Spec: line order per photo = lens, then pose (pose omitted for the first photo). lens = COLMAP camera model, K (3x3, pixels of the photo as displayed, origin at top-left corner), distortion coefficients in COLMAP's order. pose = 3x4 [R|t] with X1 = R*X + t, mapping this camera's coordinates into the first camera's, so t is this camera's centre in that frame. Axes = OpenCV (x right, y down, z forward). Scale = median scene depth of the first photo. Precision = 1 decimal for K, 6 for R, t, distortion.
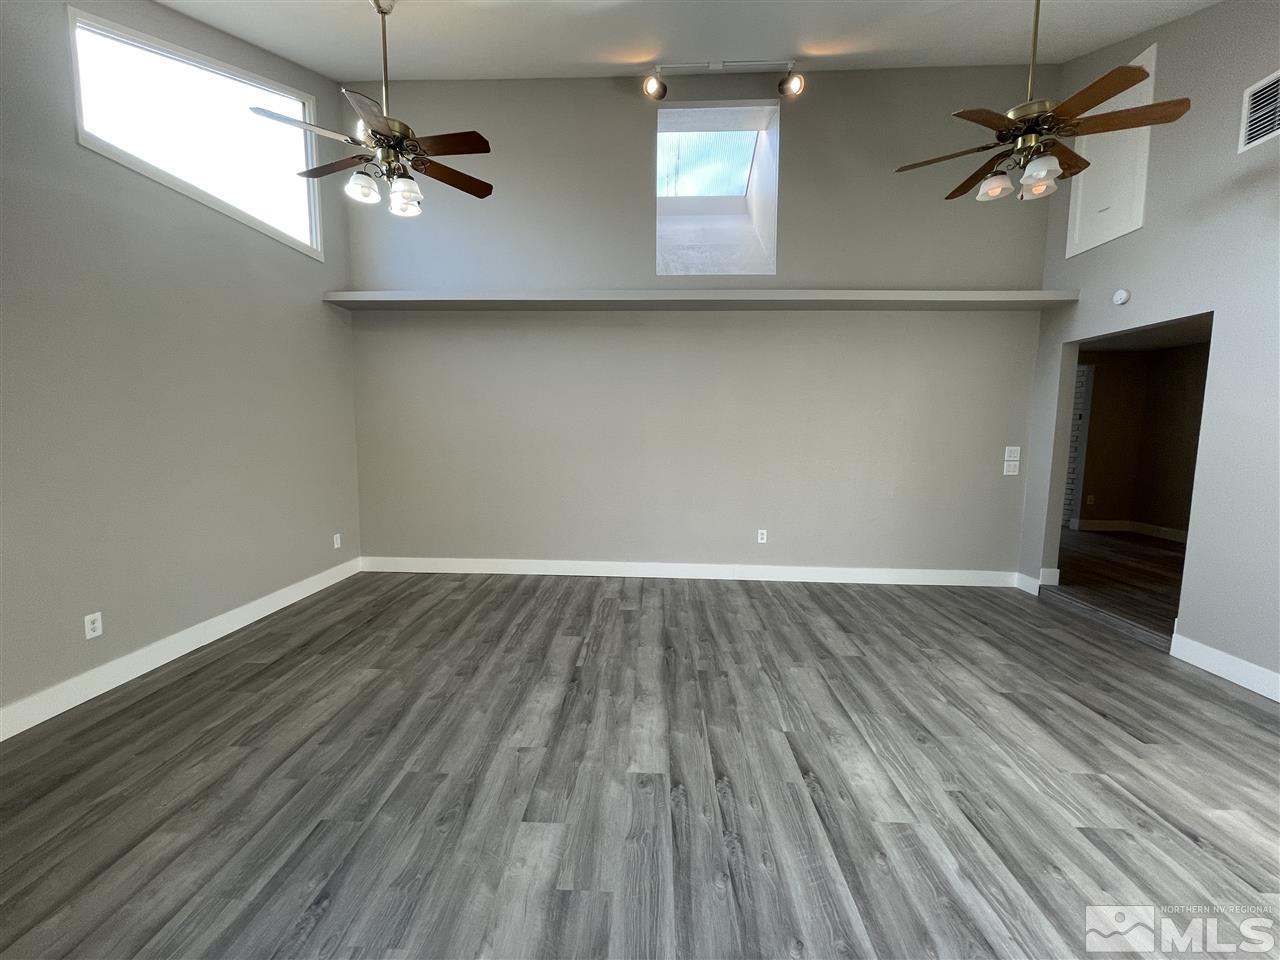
lens RADIAL K [[515.6, 0, 631.8], [0, 515.6, 482.6], [0, 0, 1]] dist [-0.003496, 0.000424]
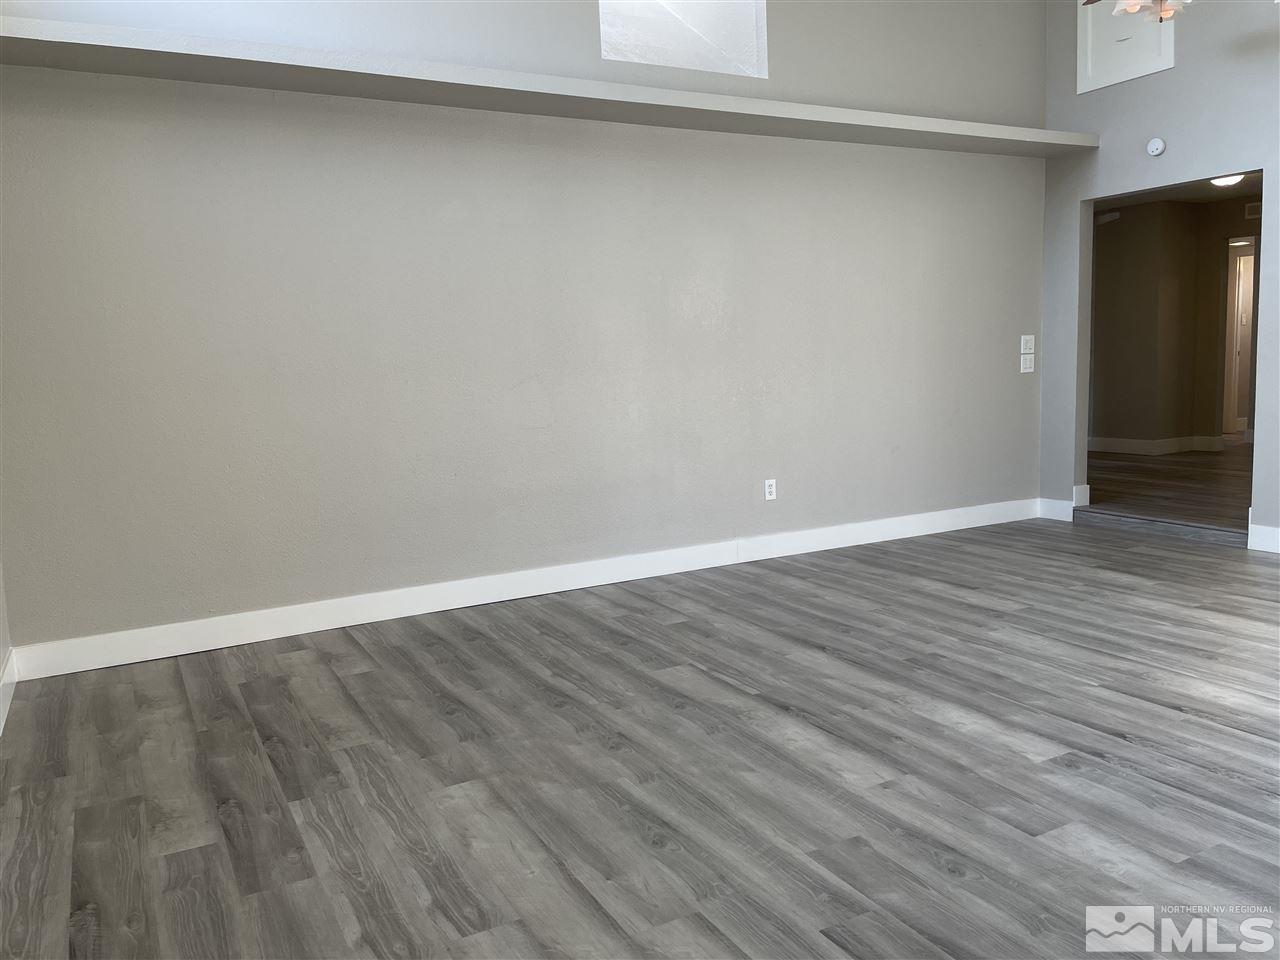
lens RADIAL K [[966.1, 0, 641.8], [0, 966.1, 473.2], [0, 0, 1]] dist [0.096827, -0.127437]
pose [[0.851189, -0.102753, 0.514703, -0.904432], [0.098198, 0.994510, 0.036145, 0.043333], [-0.515591, 0.019776, 0.856606, 0.079572]]
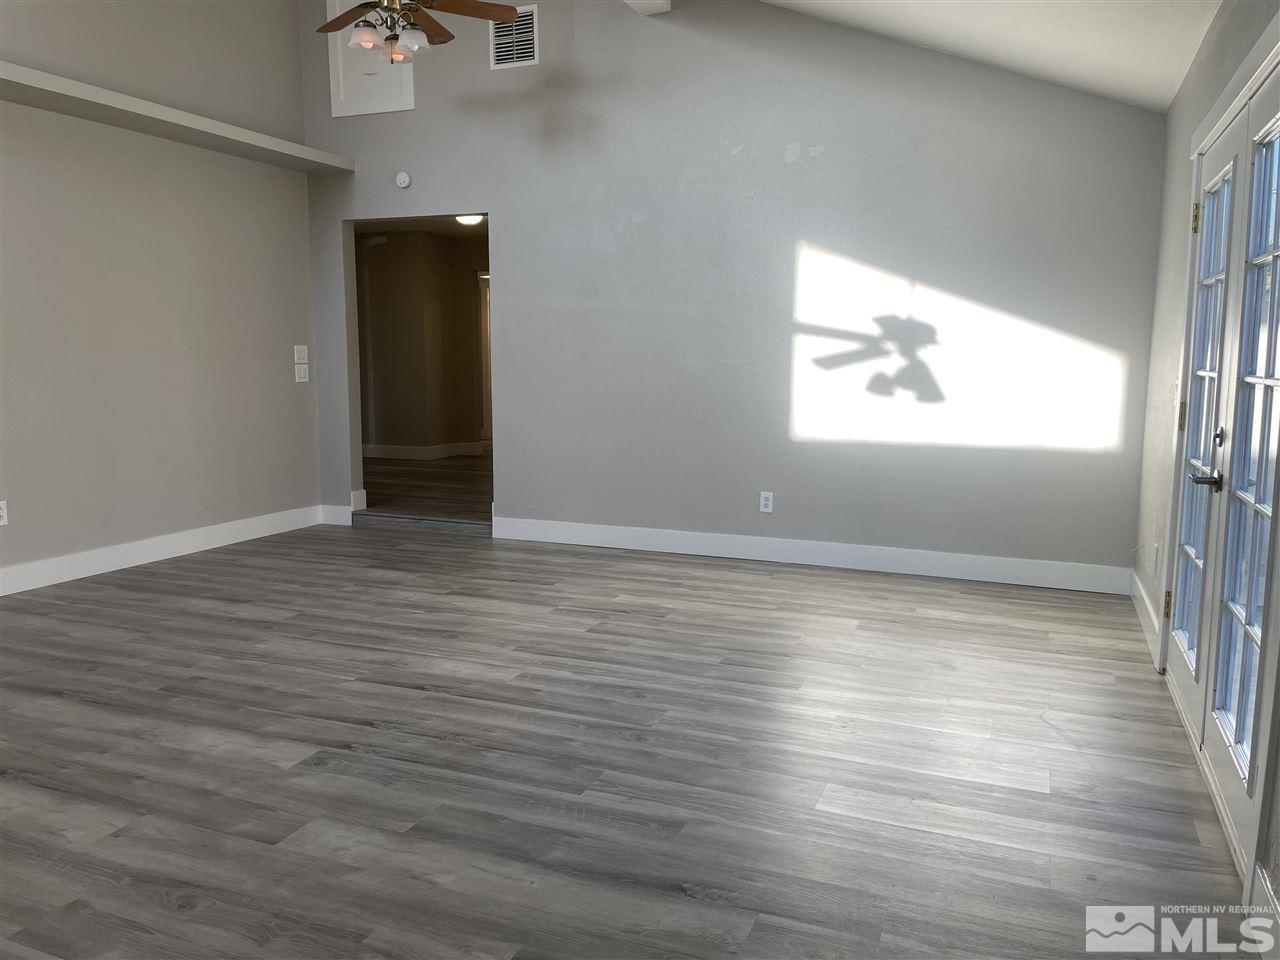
lens RADIAL K [[966.1, 0, 641.8], [0, 966.1, 473.2], [0, 0, 1]] dist [0.096827, -0.127437]
pose [[0.334084, -0.123314, 0.934442, -0.855224], [0.097149, 0.990630, 0.095996, 0.051128], [-0.937523, 0.058709, 0.342933, 0.025261]]
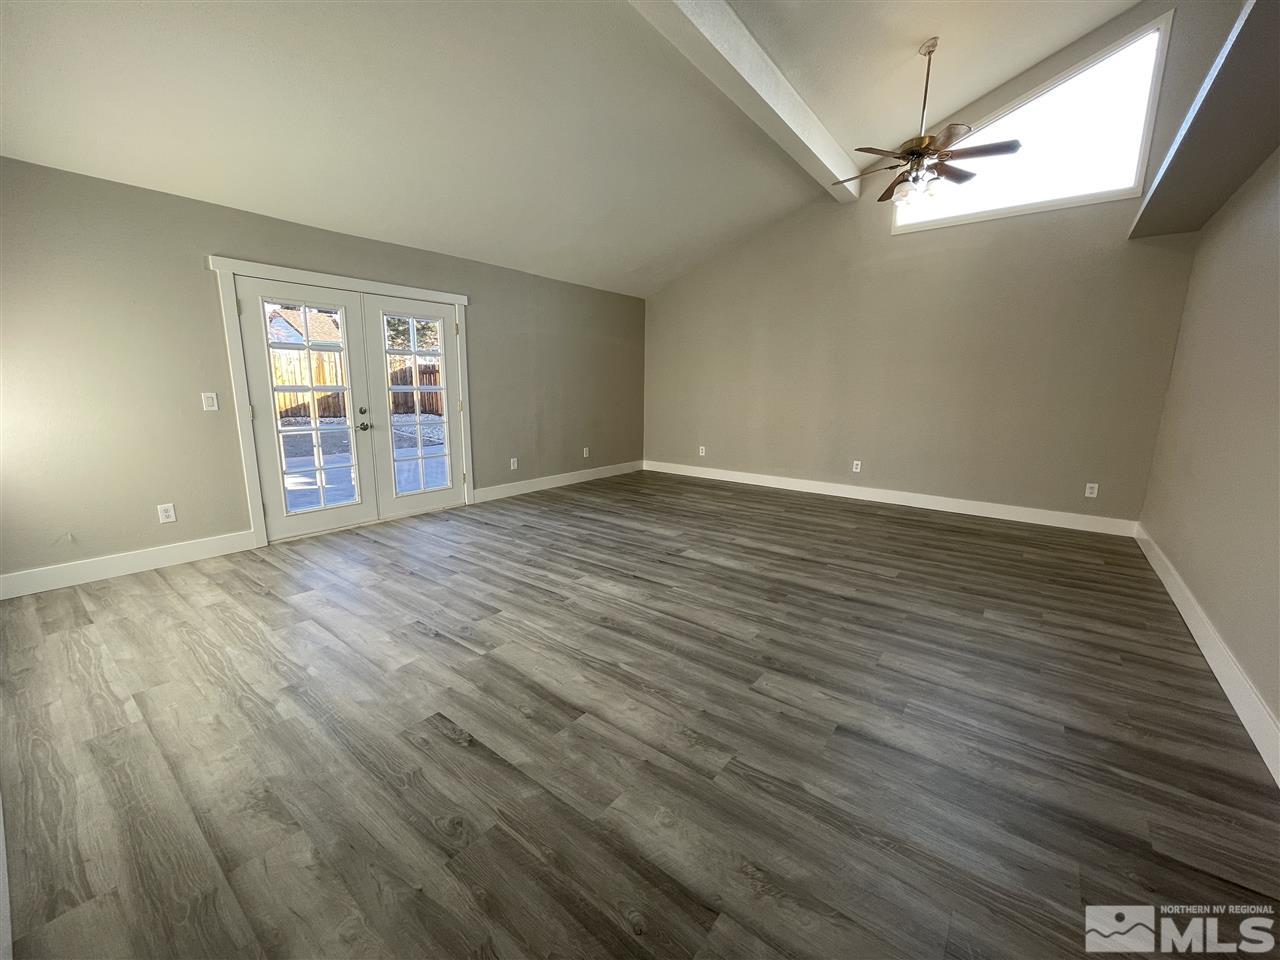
lens RADIAL K [[515.6, 0, 631.8], [0, 515.6, 482.6], [0, 0, 1]] dist [-0.003496, 0.000424]
pose [[-0.583338, 0.135929, -0.800775, 1.254246], [-0.101884, 0.965864, 0.238171, -0.078674], [0.805814, 0.220520, -0.549577, 1.429060]]
